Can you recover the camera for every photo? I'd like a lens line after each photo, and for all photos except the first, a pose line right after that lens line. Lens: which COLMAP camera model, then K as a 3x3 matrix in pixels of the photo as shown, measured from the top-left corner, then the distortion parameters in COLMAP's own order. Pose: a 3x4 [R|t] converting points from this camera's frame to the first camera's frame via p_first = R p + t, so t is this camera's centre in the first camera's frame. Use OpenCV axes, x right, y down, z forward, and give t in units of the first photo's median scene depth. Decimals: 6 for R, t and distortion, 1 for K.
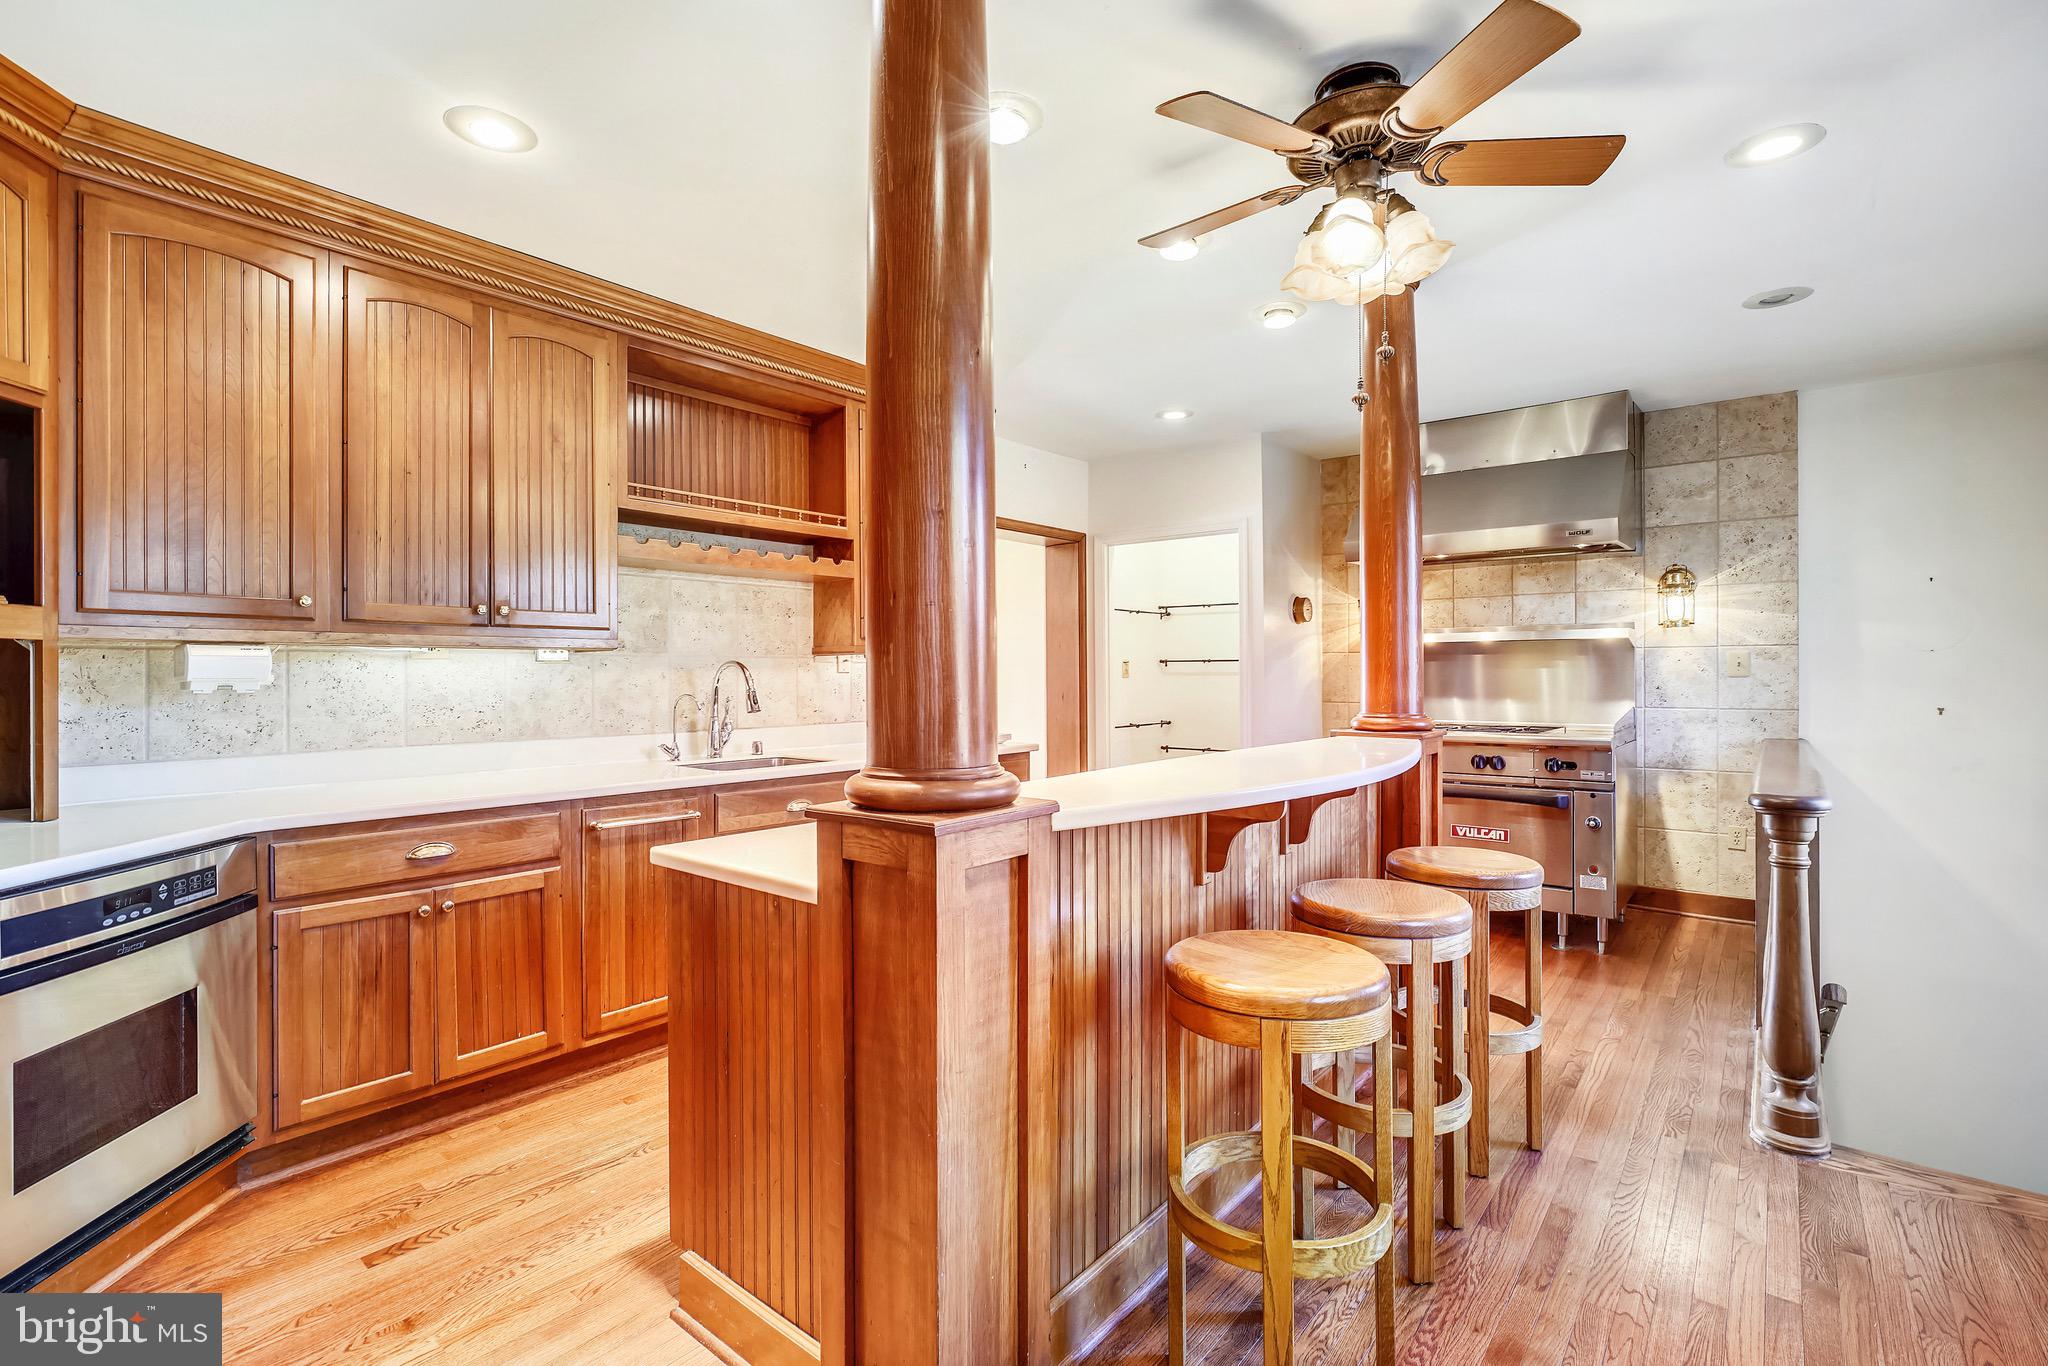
lens RADIAL K [[940.2, 0, 1039.6], [0, 940.2, 683.7], [0, 0, 1]] dist [-0.002067, 0.001723]
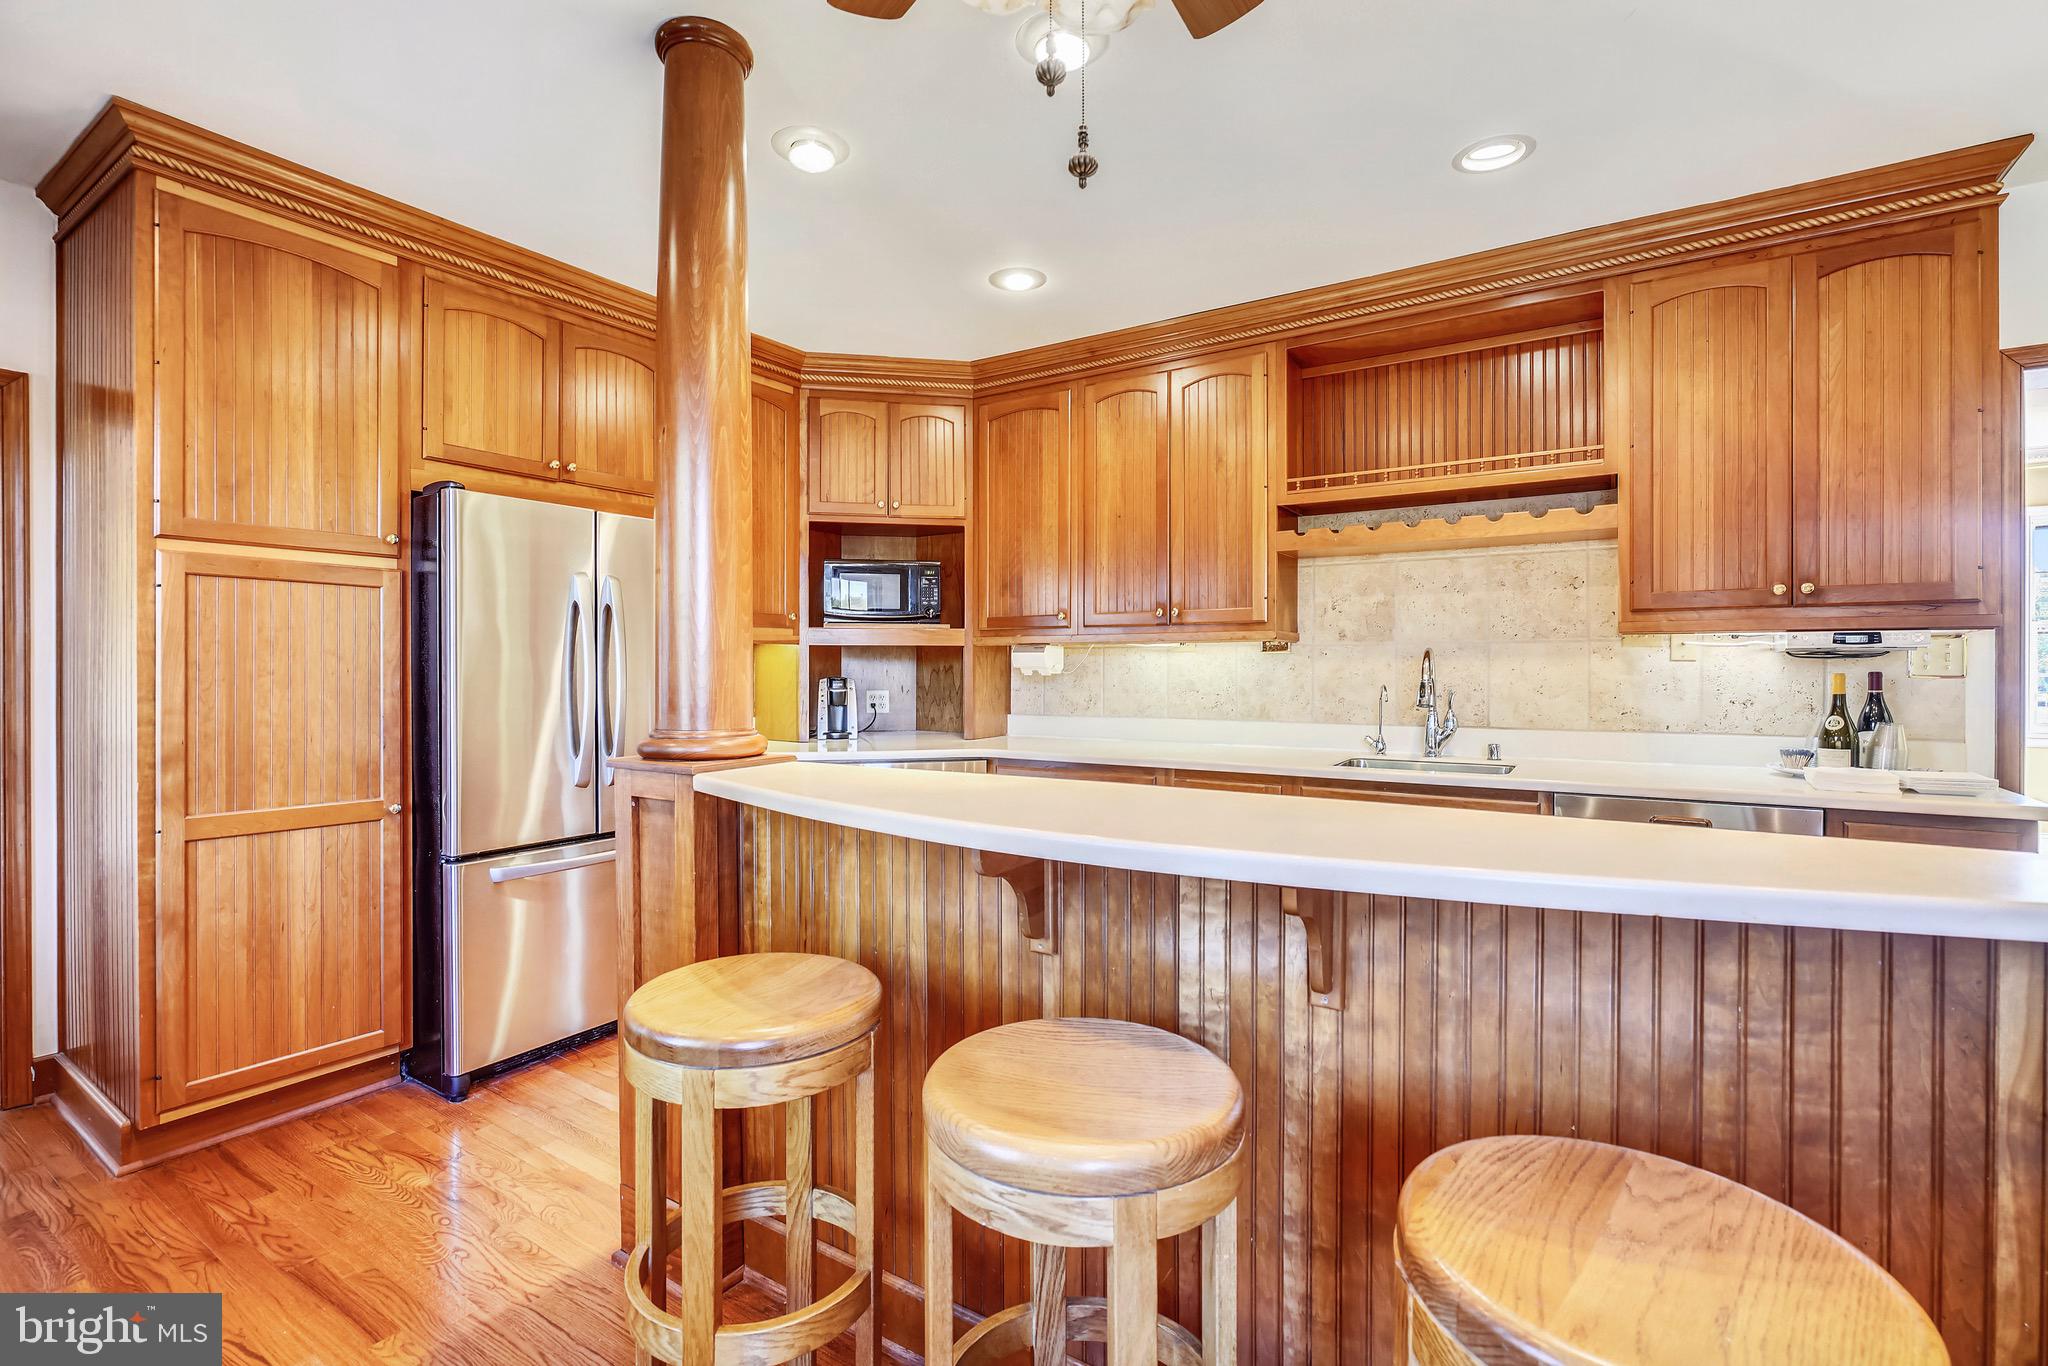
lens RADIAL K [[940.2, 0, 1033.9], [0, 940.2, 667.3], [0, 0, 1]] dist [-0.002067, 0.001723]
pose [[0.119695, 0.003809, -0.992803, 0.534363], [-0.007072, 0.999971, 0.002984, -0.006689], [0.992786, 0.006664, 0.119719, 0.563157]]
